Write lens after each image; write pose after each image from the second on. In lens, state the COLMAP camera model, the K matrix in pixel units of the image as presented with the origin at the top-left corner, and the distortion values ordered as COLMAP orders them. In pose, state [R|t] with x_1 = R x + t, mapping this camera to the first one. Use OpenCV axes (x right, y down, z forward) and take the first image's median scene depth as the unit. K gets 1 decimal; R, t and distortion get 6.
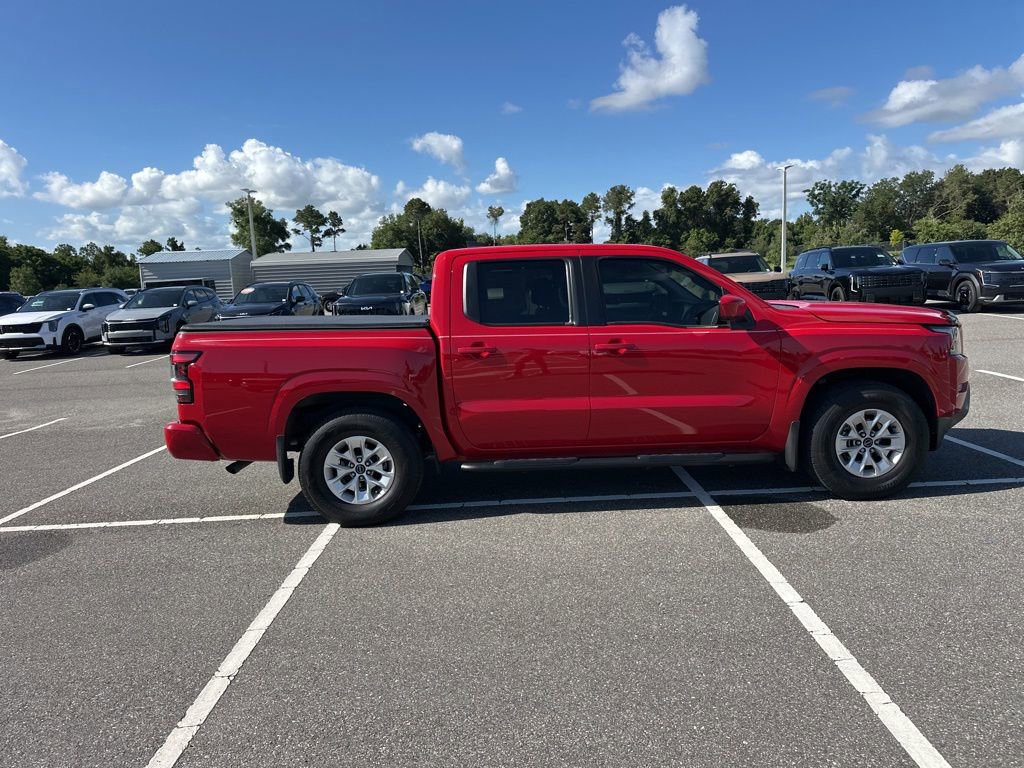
lens RADIAL K [[730.2, 0, 512.0], [0, 730.2, 384.0], [0, 0, 1]] dist [0.106082, -0.132666]
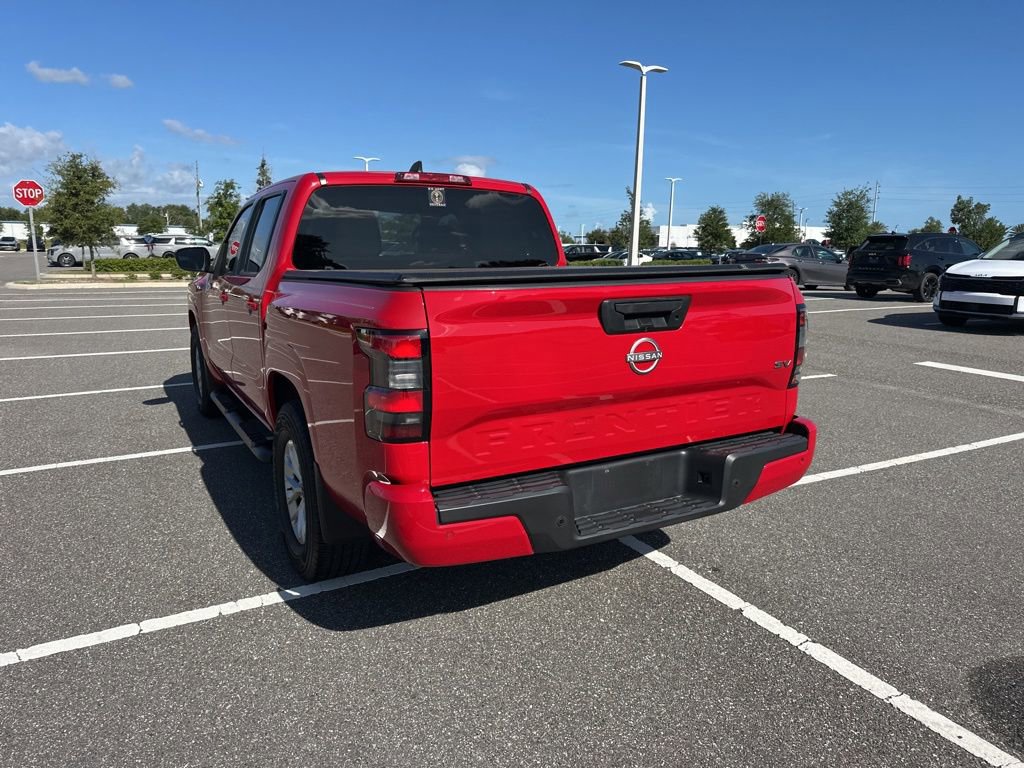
lens RADIAL K [[735.0, 0, 512.0], [0, 735.0, 384.0], [0, 0, 1]] dist [0.068743, -0.076619]
pose [[-0.501395, -0.123925, 0.856298, -0.048970], [0.136571, 0.965947, 0.219761, -0.008386], [-0.854372, 0.227133, -0.467396, 0.084594]]
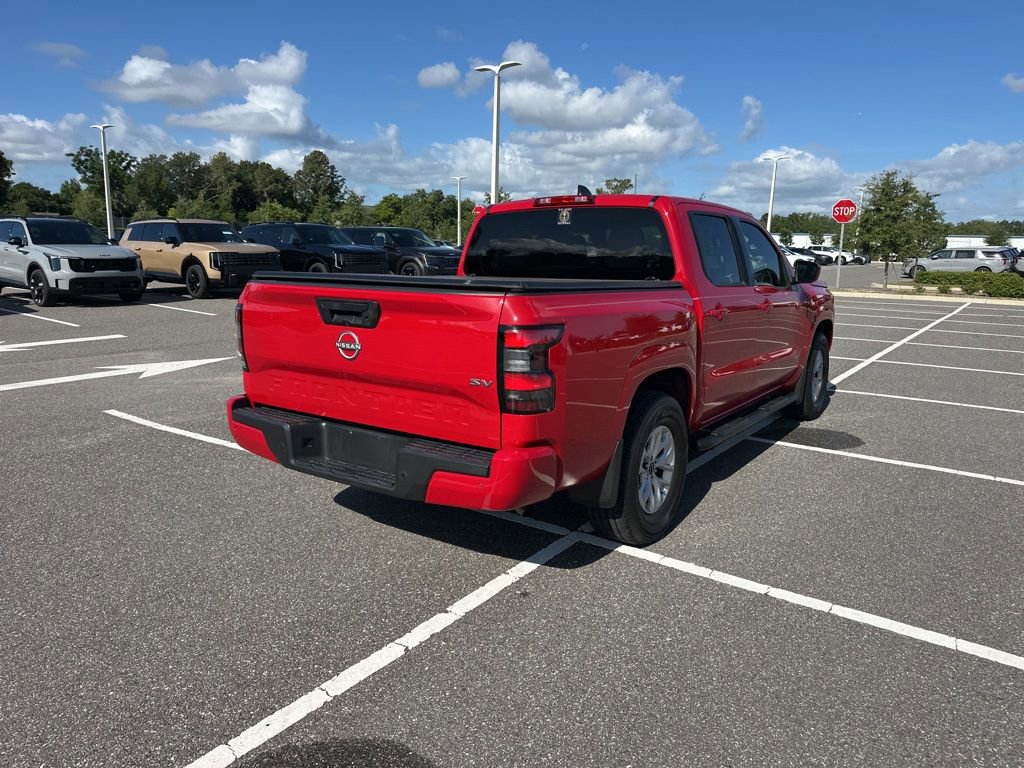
lens RADIAL K [[730.2, 0, 512.0], [0, 730.2, 384.0], [0, 0, 1]] dist [0.106082, -0.132666]
pose [[0.578874, -0.101011, 0.809136, -0.051841], [0.078012, 0.994606, 0.068353, -0.002175], [-0.811677, 0.023555, 0.583632, 0.037431]]
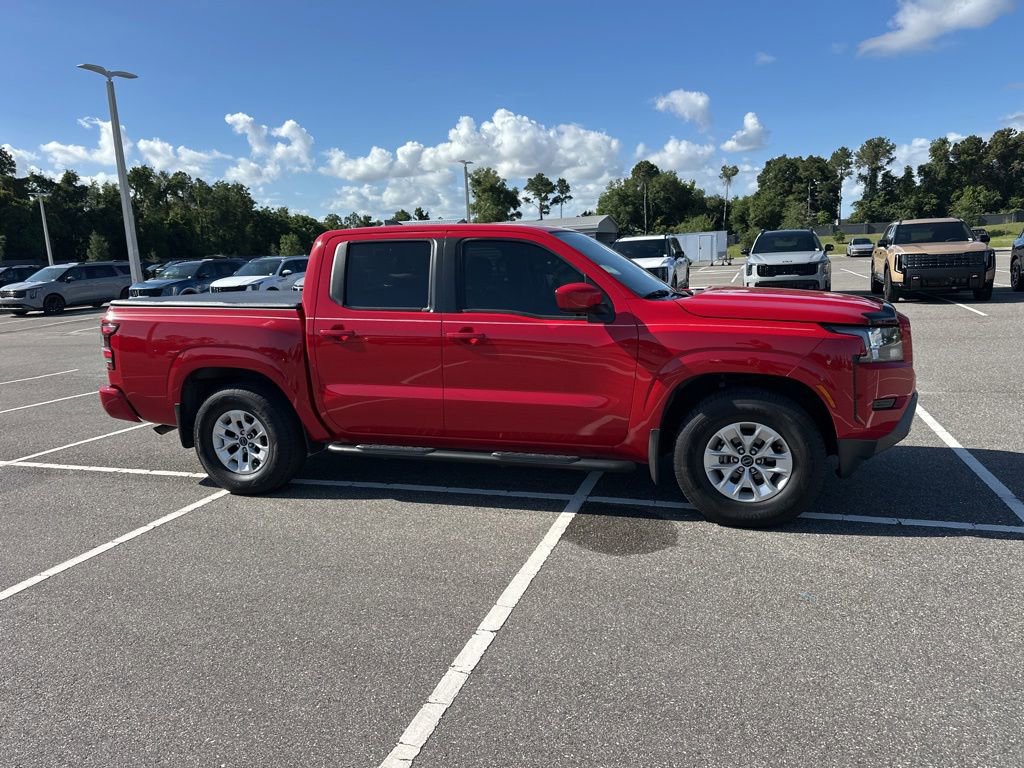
lens RADIAL K [[735.0, 0, 512.0], [0, 735.0, 384.0], [0, 0, 1]] dist [0.068743, -0.076619]
pose [[0.948549, 0.062329, -0.310434, 0.027396], [-0.048097, 0.997420, 0.053299, -0.002336], [0.312955, -0.035626, 0.949100, 0.006282]]
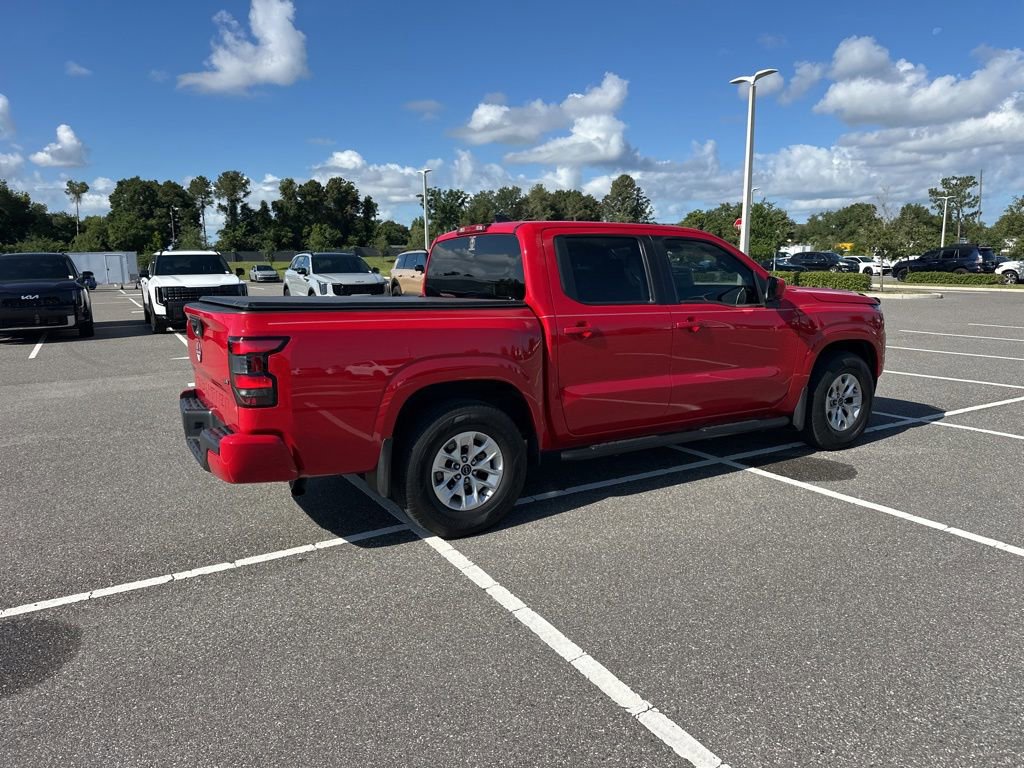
lens RADIAL K [[730.2, 0, 512.0], [0, 730.2, 384.0], [0, 0, 1]] dist [0.106082, -0.132666]
pose [[0.864201, -0.051929, 0.500460, -0.033272], [0.049723, 0.998605, 0.017755, 0.000100], [-0.500684, 0.009541, 0.865578, 0.012536]]
